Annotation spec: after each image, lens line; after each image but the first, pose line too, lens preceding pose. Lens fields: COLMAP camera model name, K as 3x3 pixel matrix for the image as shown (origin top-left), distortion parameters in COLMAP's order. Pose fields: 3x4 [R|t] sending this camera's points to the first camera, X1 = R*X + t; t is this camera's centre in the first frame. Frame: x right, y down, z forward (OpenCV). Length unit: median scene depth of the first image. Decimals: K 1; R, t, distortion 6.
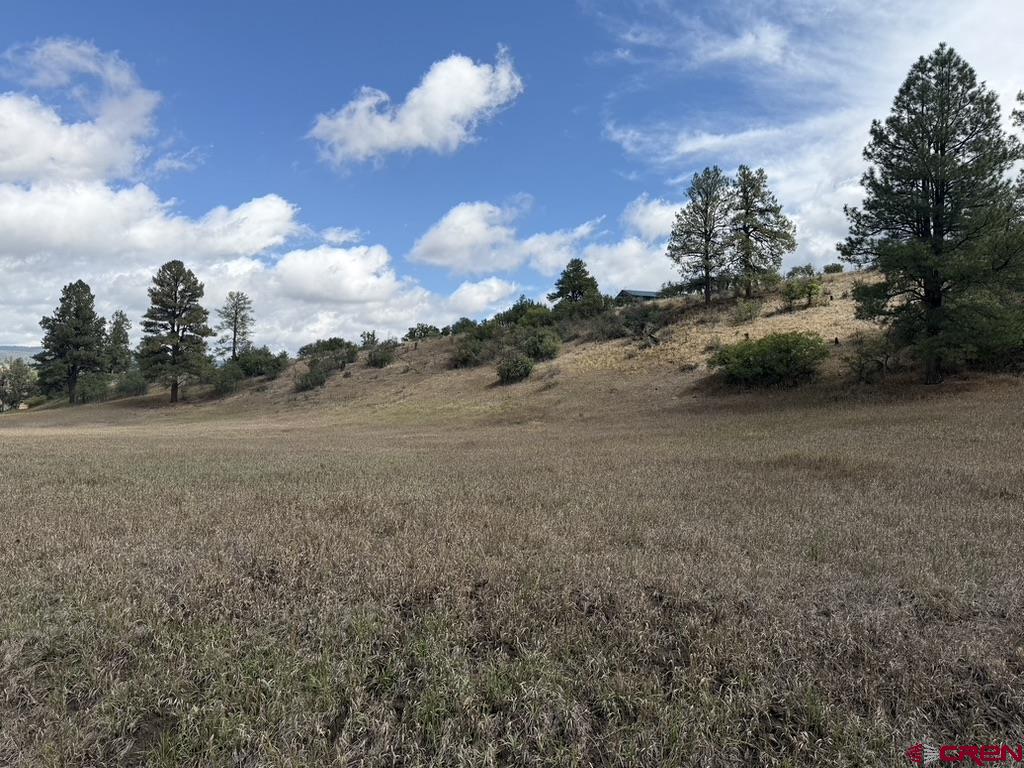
lens RADIAL K [[709.7, 0, 505.5], [0, 709.7, 384.6], [0, 0, 1]] dist [0.040487, -0.052096]
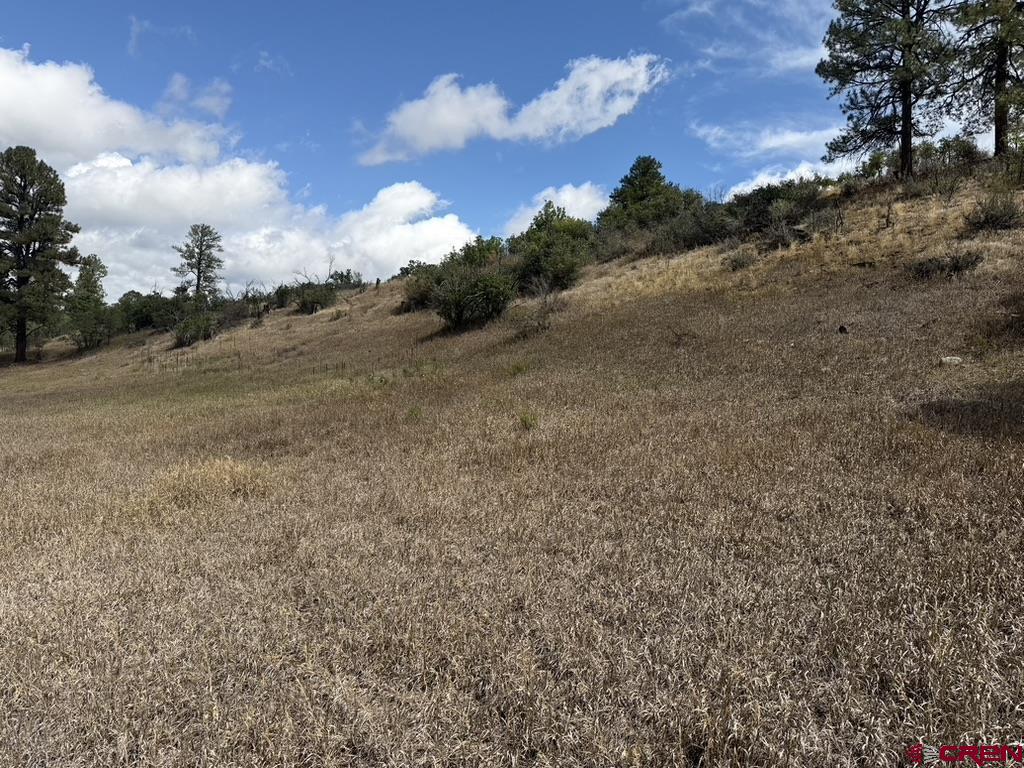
lens RADIAL K [[709.7, 0, 505.5], [0, 709.7, 384.6], [0, 0, 1]] dist [0.040487, -0.052096]
pose [[0.992739, 0.028407, -0.116888, 0.094455], [-0.024386, 0.999065, 0.035694, 0.015727], [0.117793, -0.032585, 0.992503, 0.578390]]
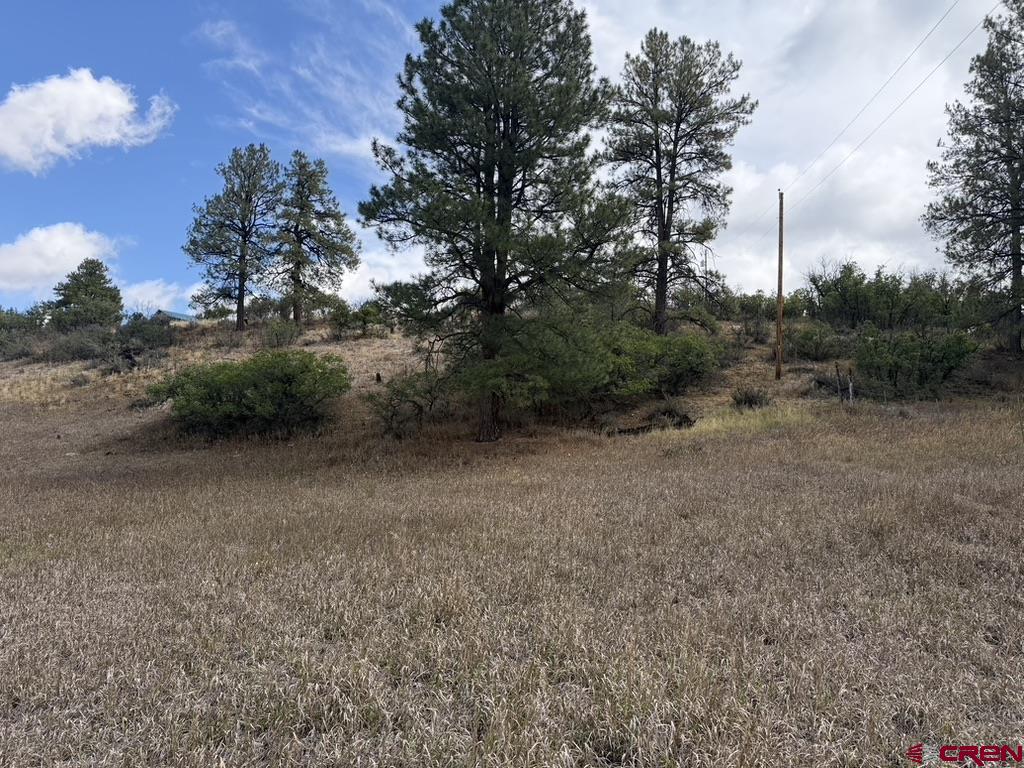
lens RADIAL K [[709.7, 0, 505.5], [0, 709.7, 384.6], [0, 0, 1]] dist [0.040487, -0.052096]
pose [[0.862371, 0.082805, 0.499460, 0.185952], [-0.040070, 0.994602, -0.095710, 0.005086], [-0.504689, 0.062524, 0.861034, 0.284268]]
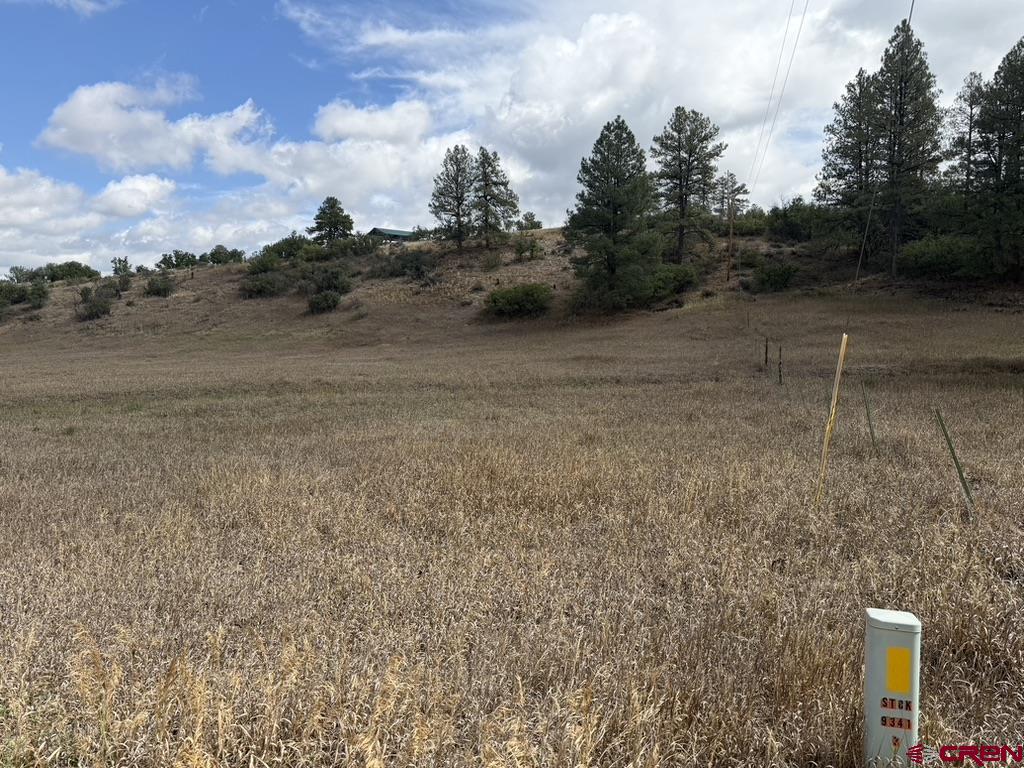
lens RADIAL K [[699.7, 0, 512.6], [0, 699.7, 394.6], [0, 0, 1]] dist [0.081582, -0.110574]
pose [[0.900821, -0.064243, 0.429412, -0.252406], [0.004728, 0.990386, 0.138251, -0.031244], [-0.434165, -0.122509, 0.892464, -0.315529]]
